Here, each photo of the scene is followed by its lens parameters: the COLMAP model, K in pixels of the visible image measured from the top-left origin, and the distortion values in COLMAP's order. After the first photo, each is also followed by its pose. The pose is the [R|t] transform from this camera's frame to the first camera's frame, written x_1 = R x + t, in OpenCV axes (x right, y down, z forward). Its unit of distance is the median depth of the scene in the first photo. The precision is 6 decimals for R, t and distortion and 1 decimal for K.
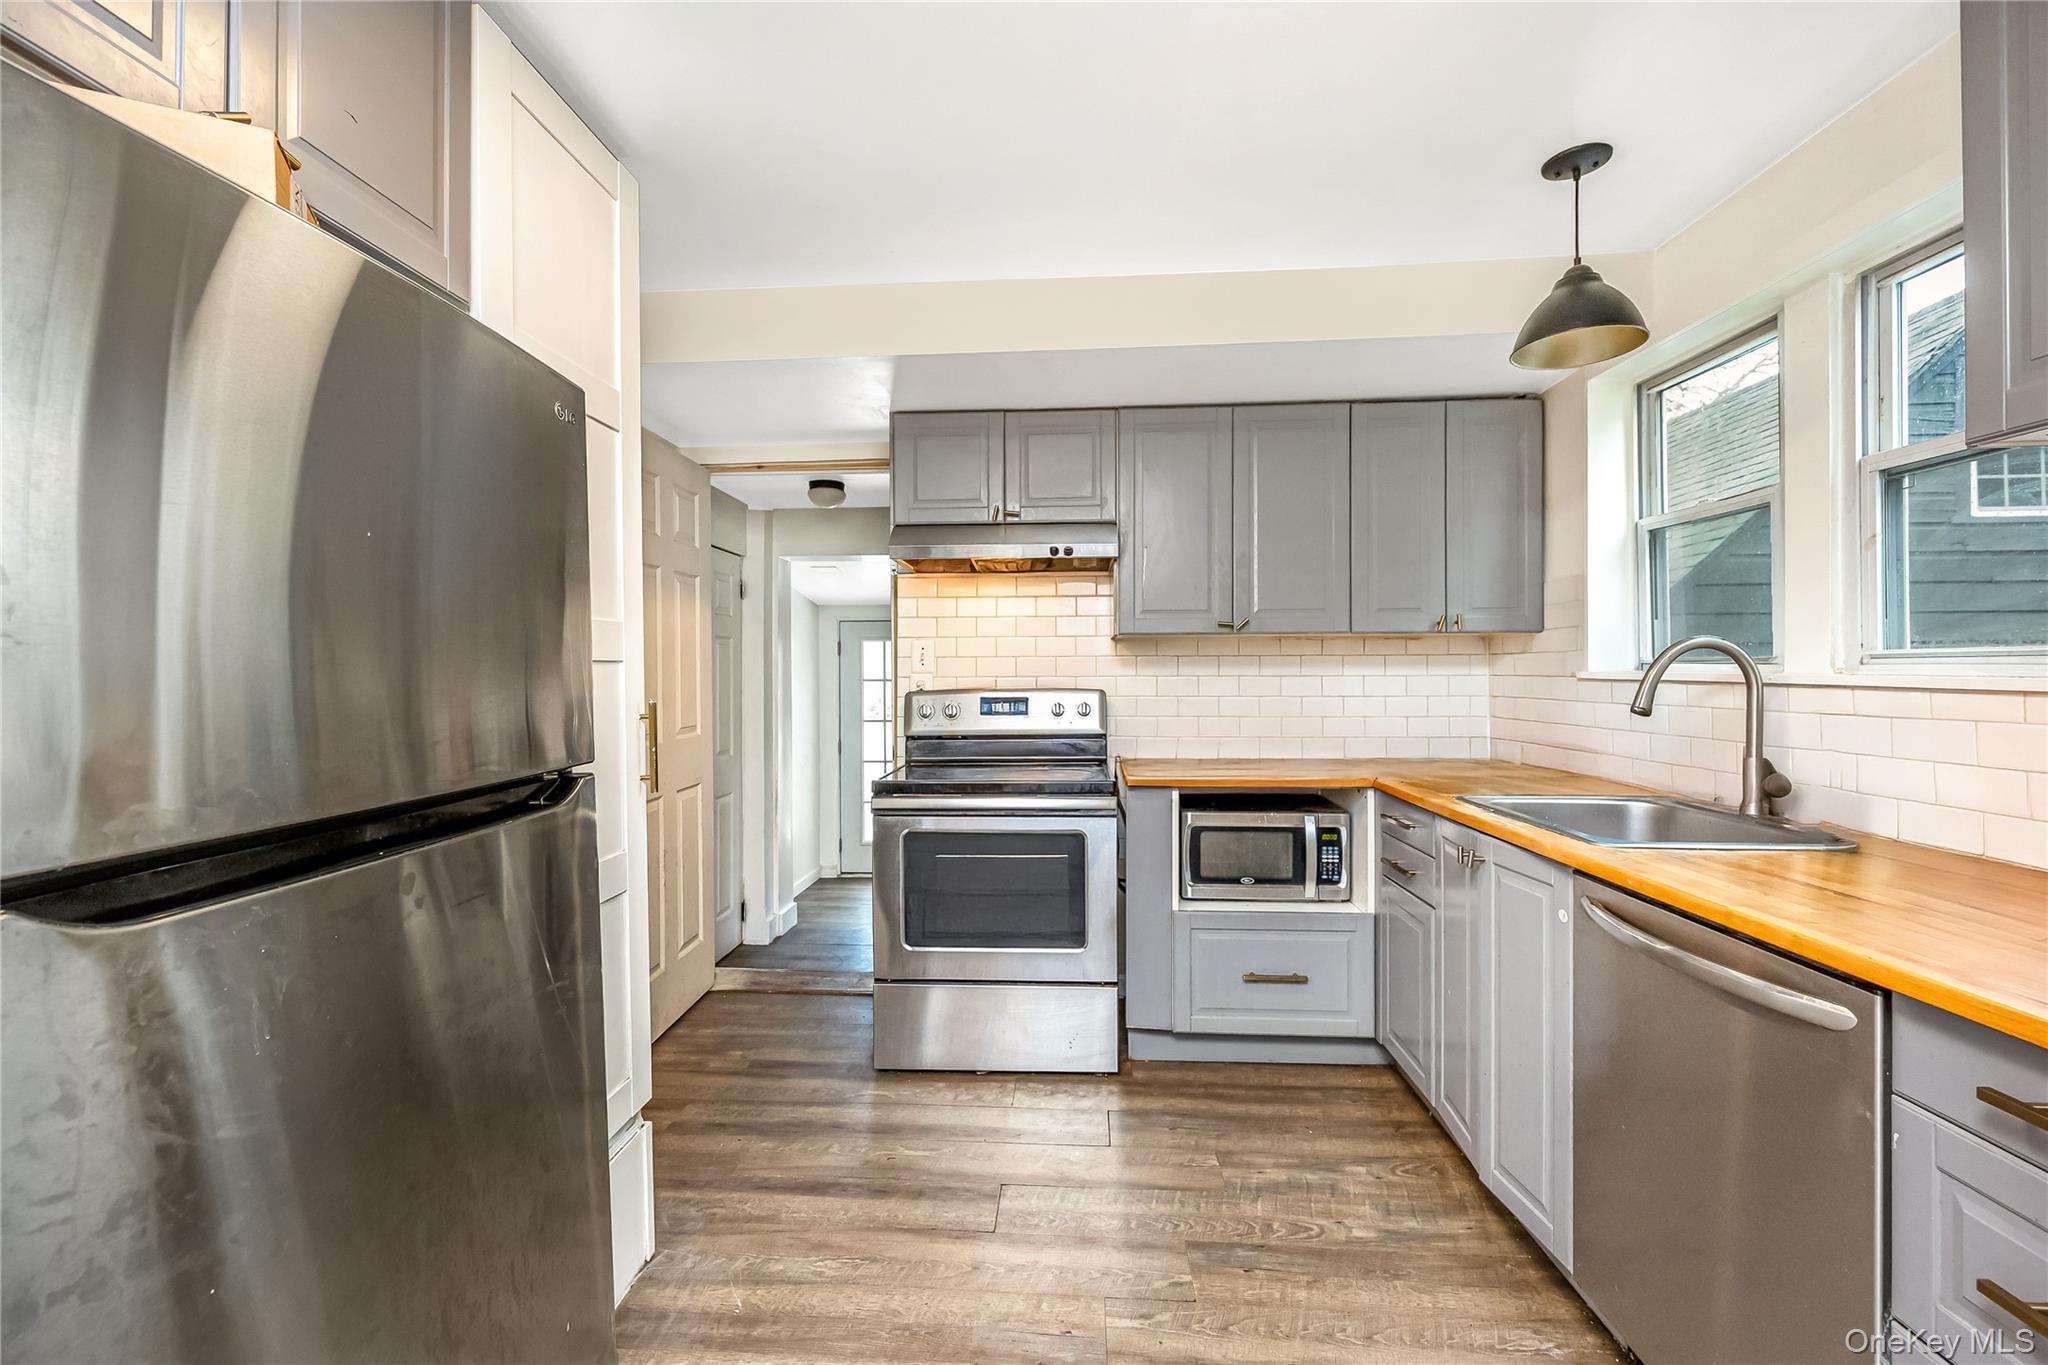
lens RADIAL K [[854.7, 0, 1016.0], [0, 854.7, 675.6], [0, 0, 1]] dist [-0.001328, 0.000064]
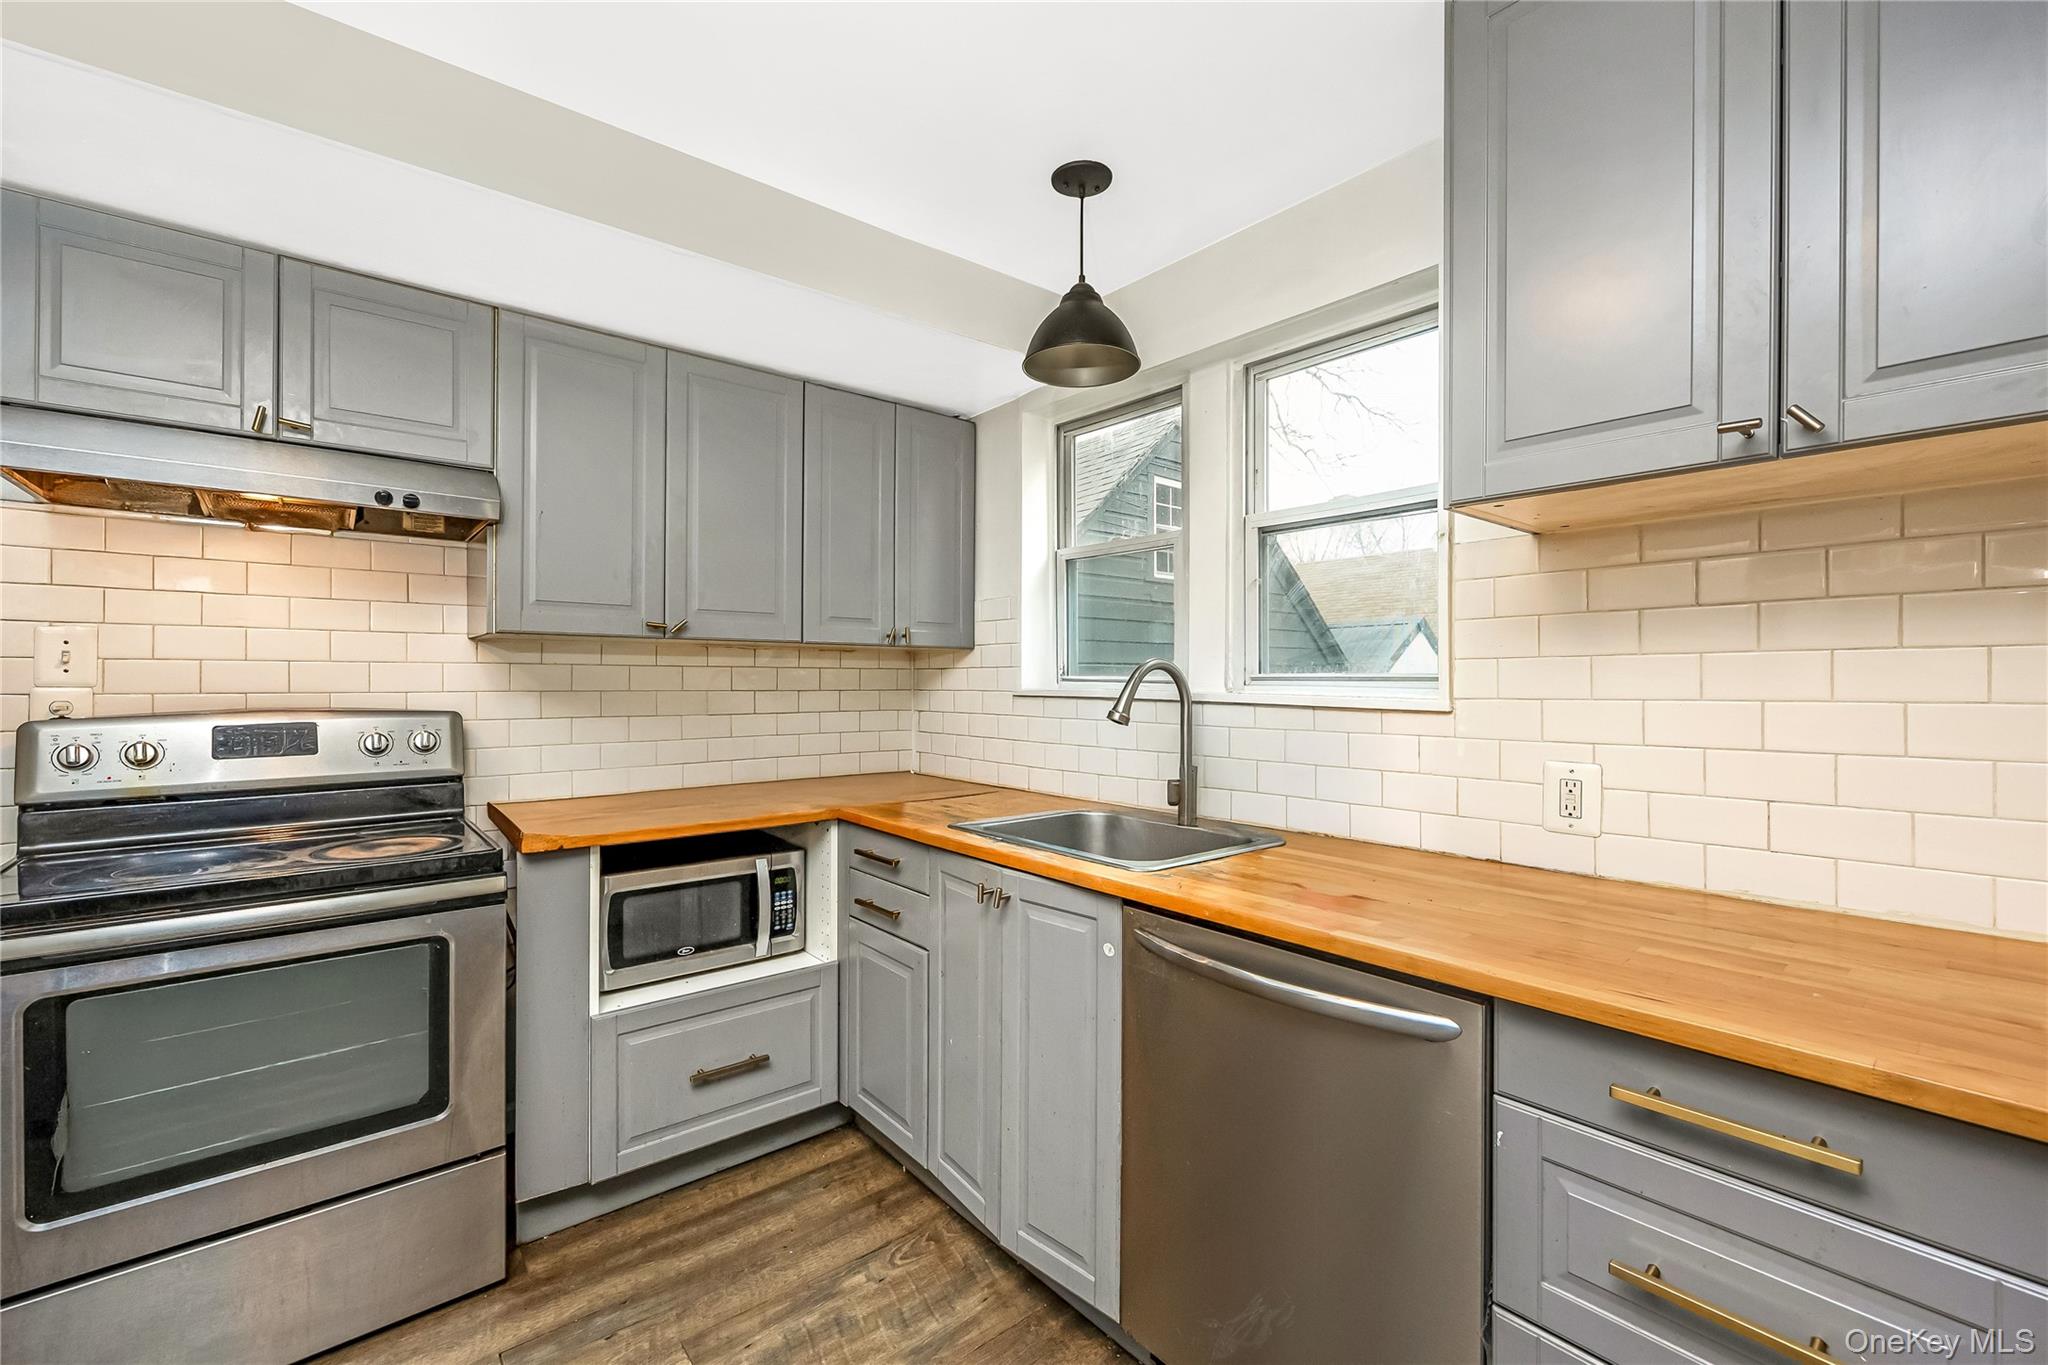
lens RADIAL K [[854.7, 0, 1032.3], [0, 854.7, 683.1], [0, 0, 1]] dist [-0.001328, 0.000064]
pose [[0.723374, 0.005039, 0.690438, -0.049187], [-0.004093, 0.999987, -0.003010, -0.007605], [-0.690444, -0.000649, 0.723385, 0.224711]]
